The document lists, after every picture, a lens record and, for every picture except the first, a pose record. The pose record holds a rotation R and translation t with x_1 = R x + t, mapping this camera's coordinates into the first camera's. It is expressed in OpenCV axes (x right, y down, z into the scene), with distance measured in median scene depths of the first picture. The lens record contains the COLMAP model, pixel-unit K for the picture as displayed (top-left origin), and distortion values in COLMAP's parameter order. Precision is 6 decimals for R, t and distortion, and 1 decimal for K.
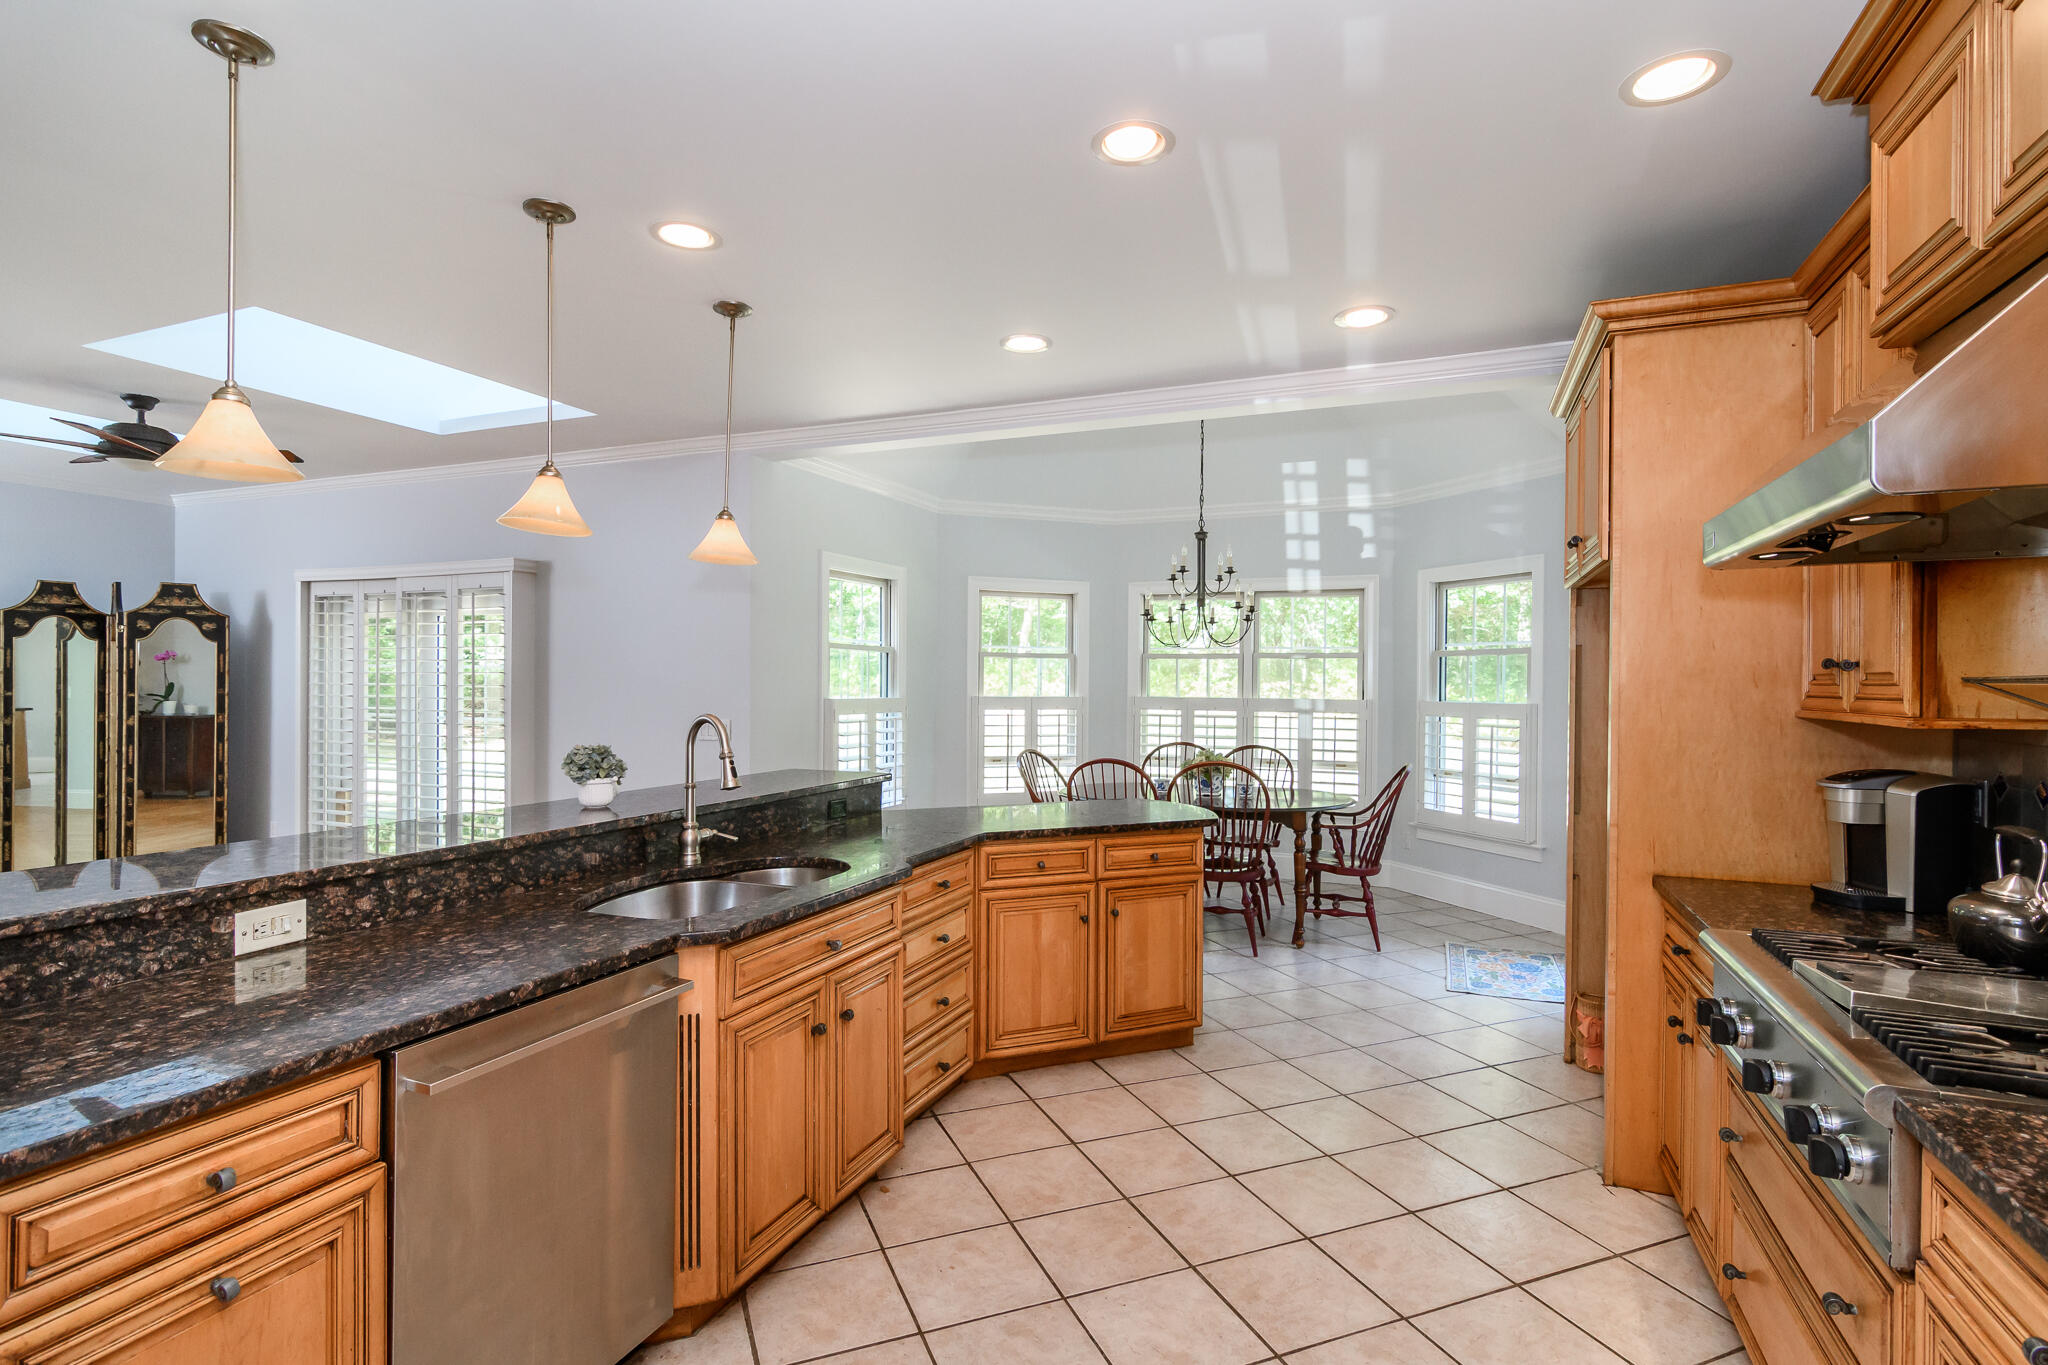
lens RADIAL K [[992.2, 0, 1026.3], [0, 992.2, 679.5], [0, 0, 1]] dist [0.000398, 0.000525]
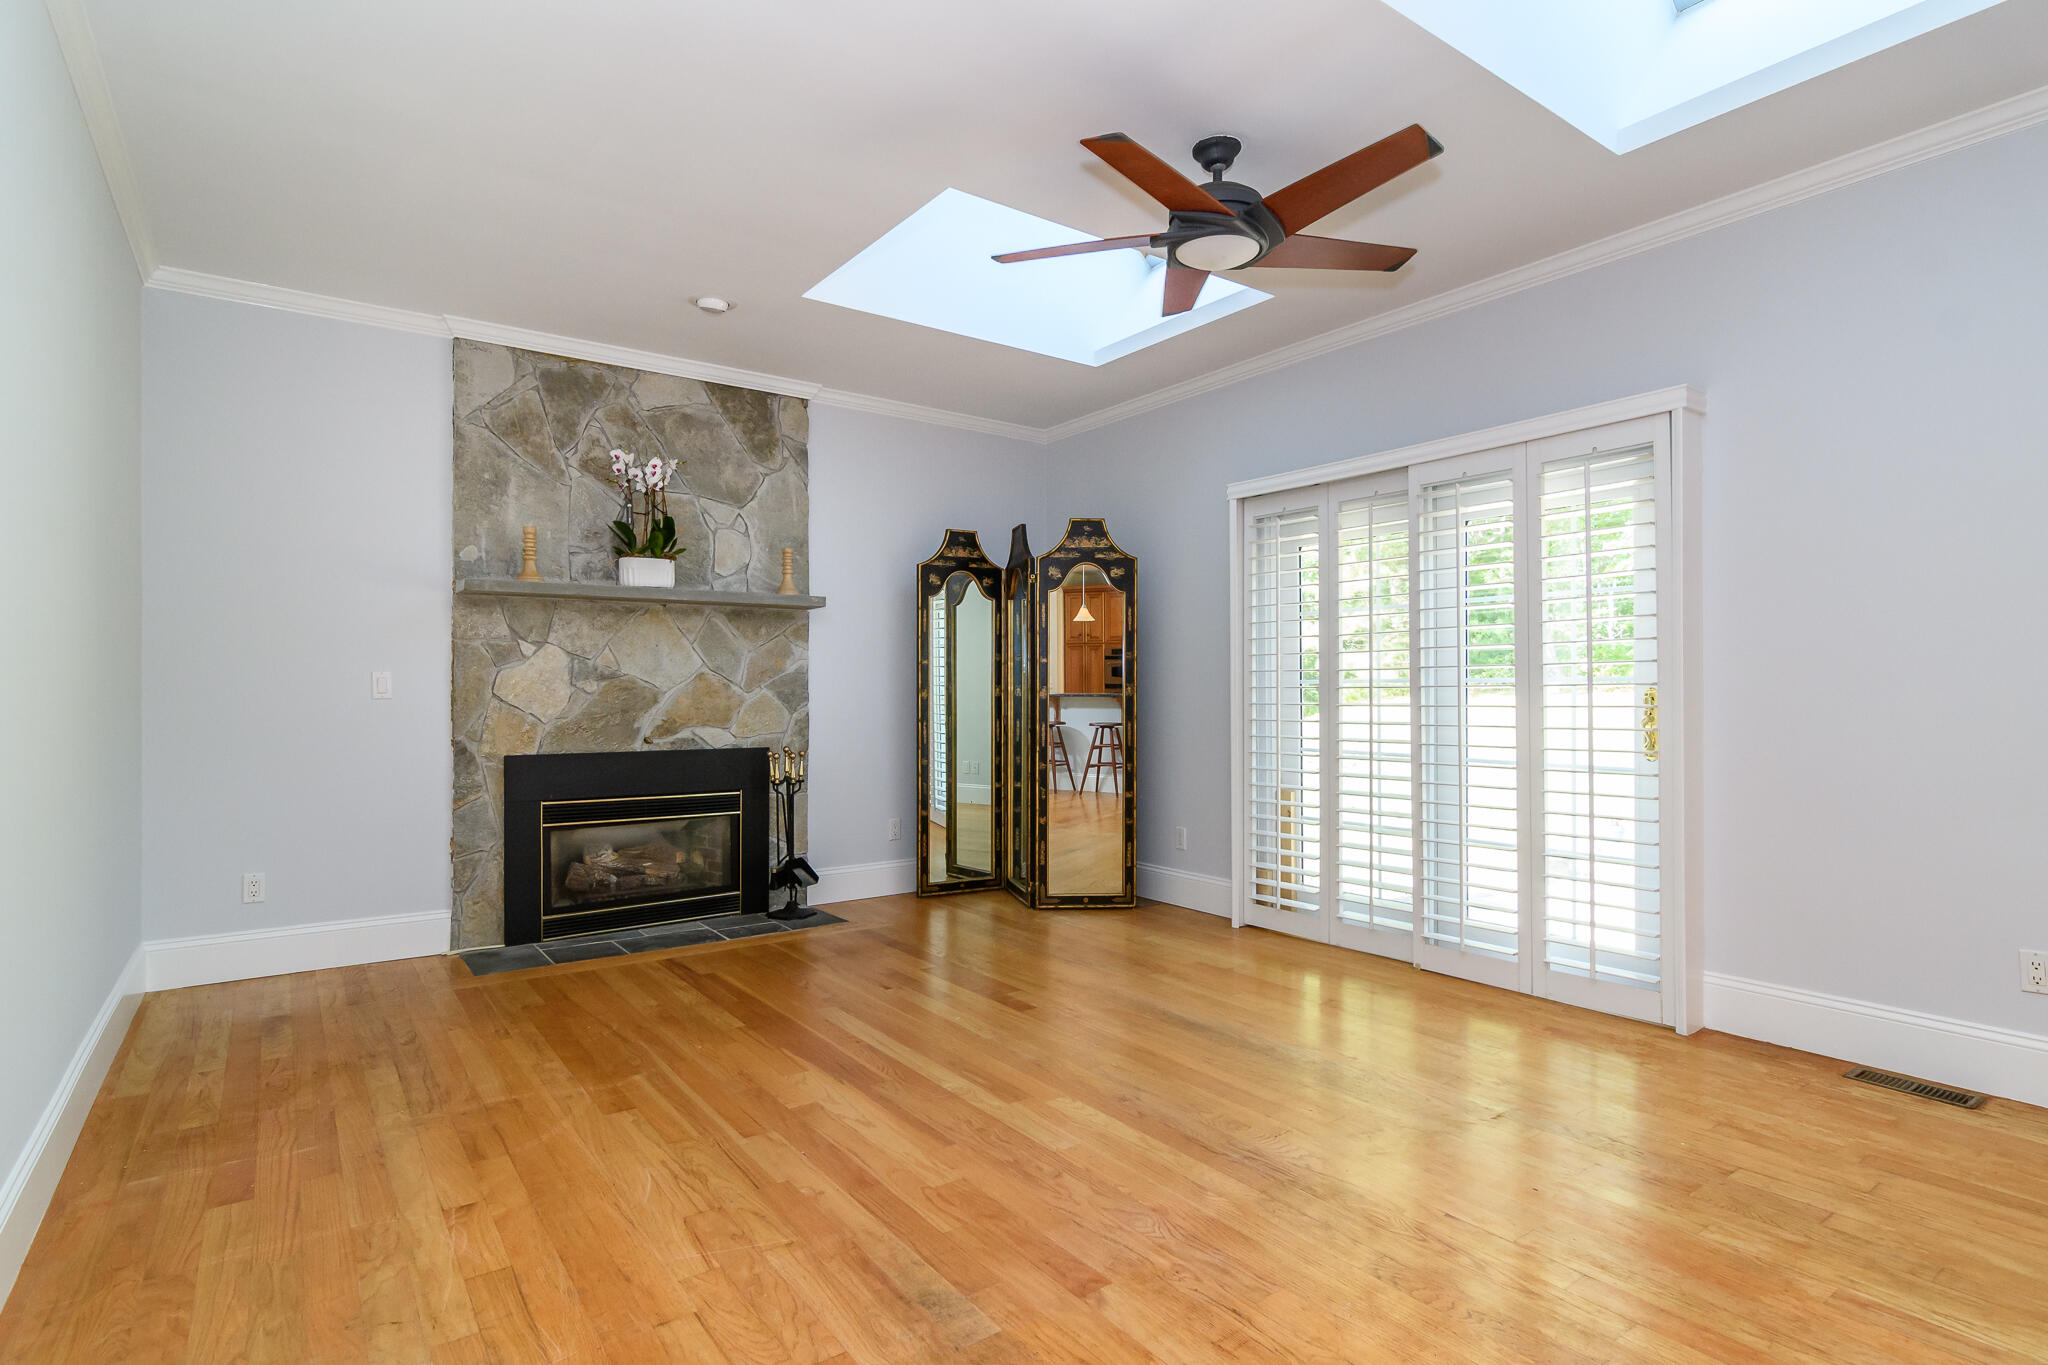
lens RADIAL K [[1051.0, 0, 1023.9], [0, 1051.0, 688.7], [0, 0, 1]] dist [-0.000478, -0.000005]
pose [[0.849598, -0.009871, -0.527339, -0.459248], [0.007212, 0.999949, -0.007098, 0.044301], [0.527382, 0.002227, 0.849626, 0.262770]]
